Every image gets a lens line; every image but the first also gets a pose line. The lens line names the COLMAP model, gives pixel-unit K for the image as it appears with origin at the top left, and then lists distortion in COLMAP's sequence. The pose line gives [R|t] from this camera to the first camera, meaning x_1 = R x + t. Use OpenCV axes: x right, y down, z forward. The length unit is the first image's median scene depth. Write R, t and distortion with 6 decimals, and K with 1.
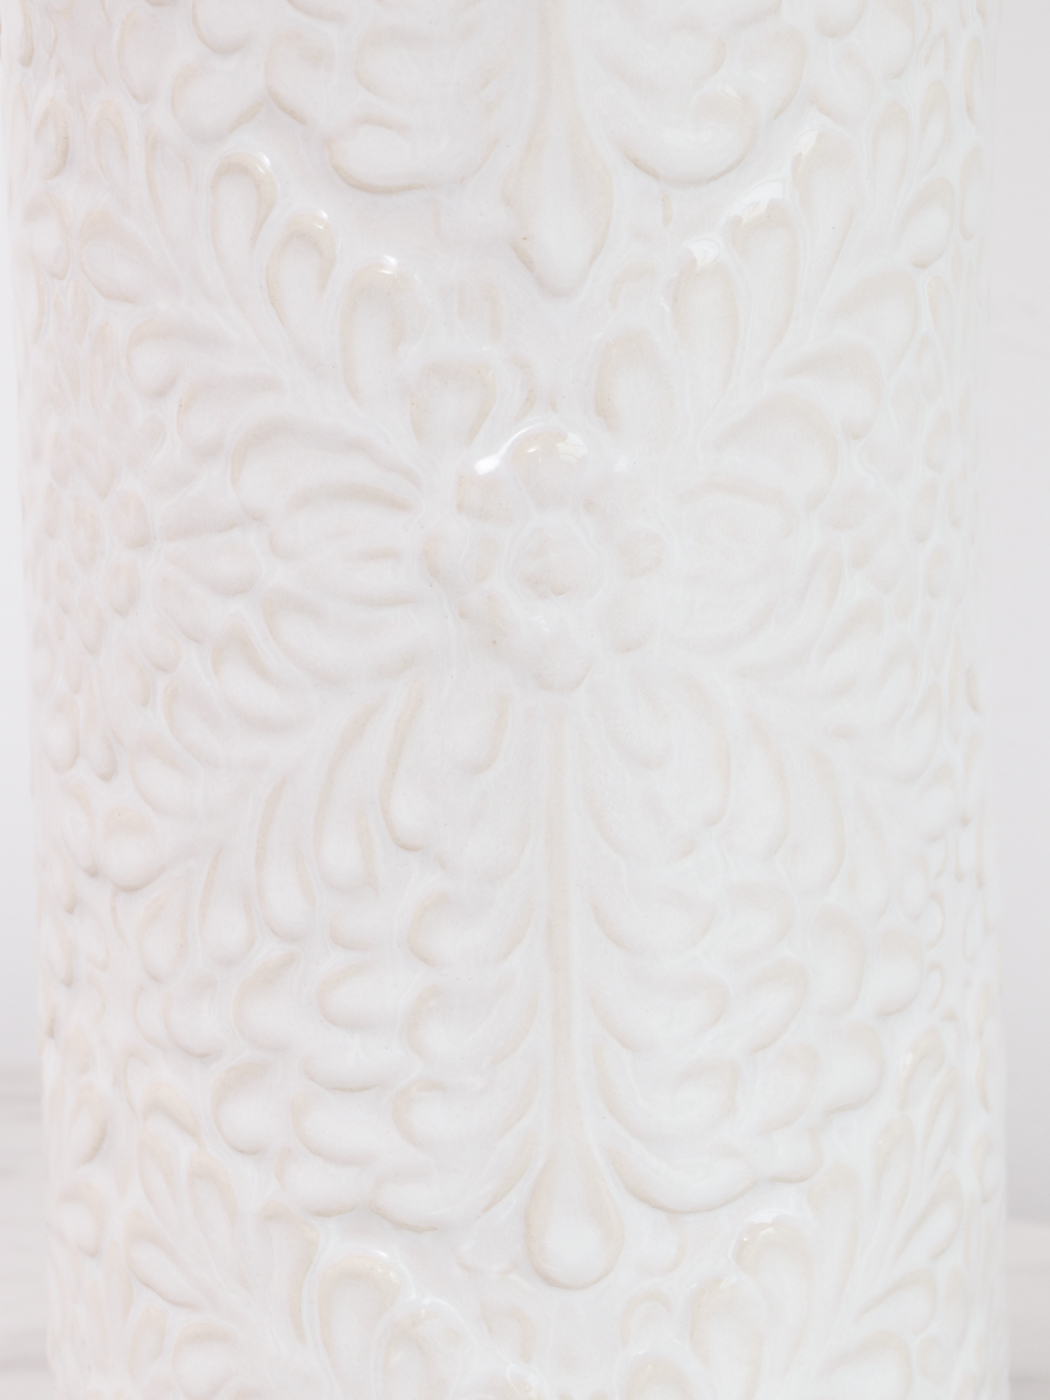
lens RADIAL K [[7190.6, 0, 517.0], [0, 7190.6, 704.6], [0, 0, 1]] dist [0.861724, 0.000000]
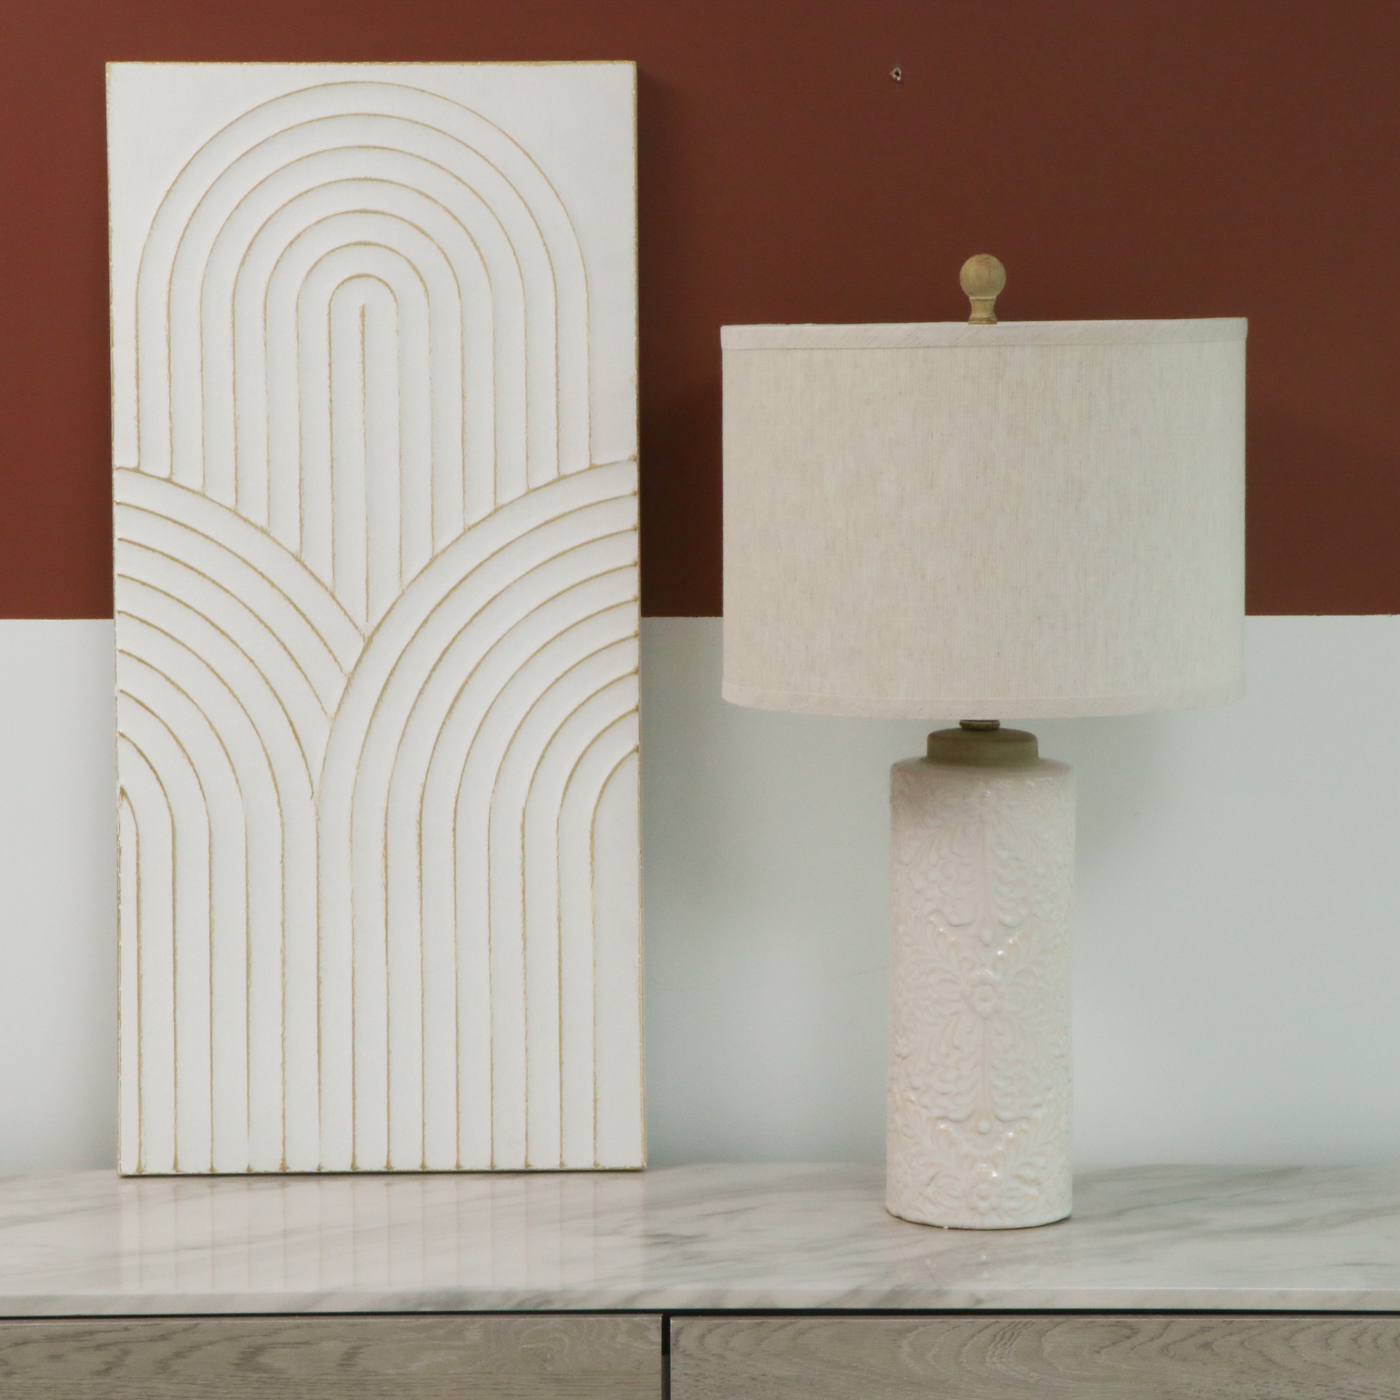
lens RADIAL K [[3728.6, 0, 705.6], [0, 3728.6, 697.3], [0, 0, 1]] dist [-0.050901, 0.000000]
pose [[0.991823, 0.036358, -0.122334, 0.131699], [-0.060382, 0.978173, -0.198826, 0.330649], [0.112435, 0.204586, 0.972370, -1.809383]]
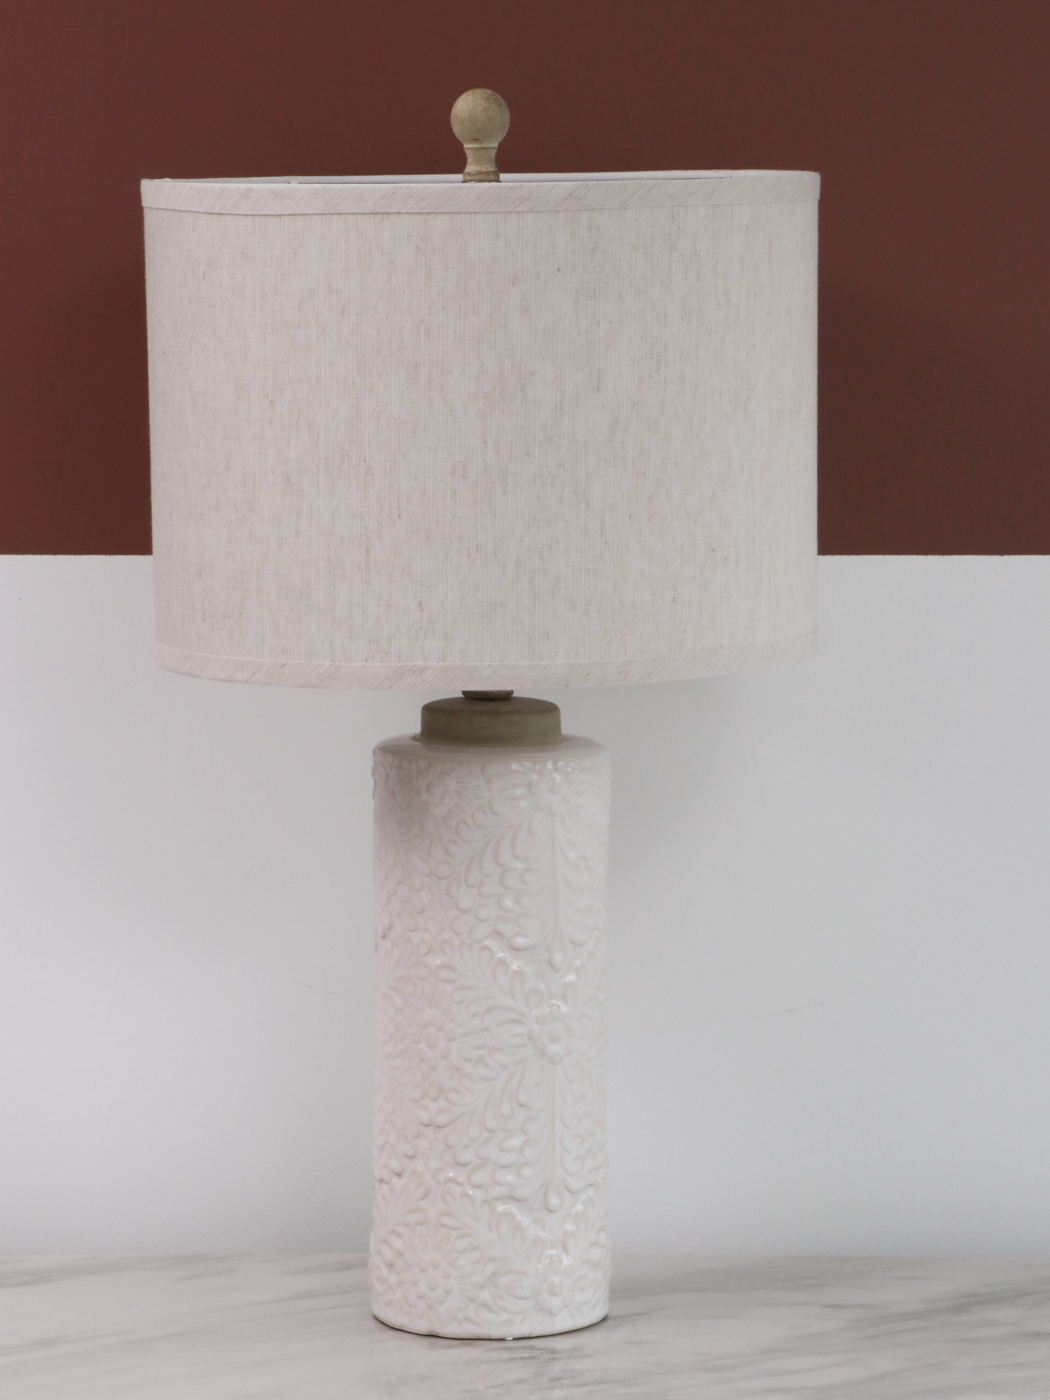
lens RADIAL K [[4614.7, 0, 521.0], [0, 4614.7, 695.6], [0, 0, 1]] dist [0.287773, 0.000000]
pose [[0.906824, -0.028018, 0.420577, -1.154810], [0.109984, 0.978951, -0.171926, 0.251689], [-0.406907, 0.202163, 0.890818, -1.483608]]
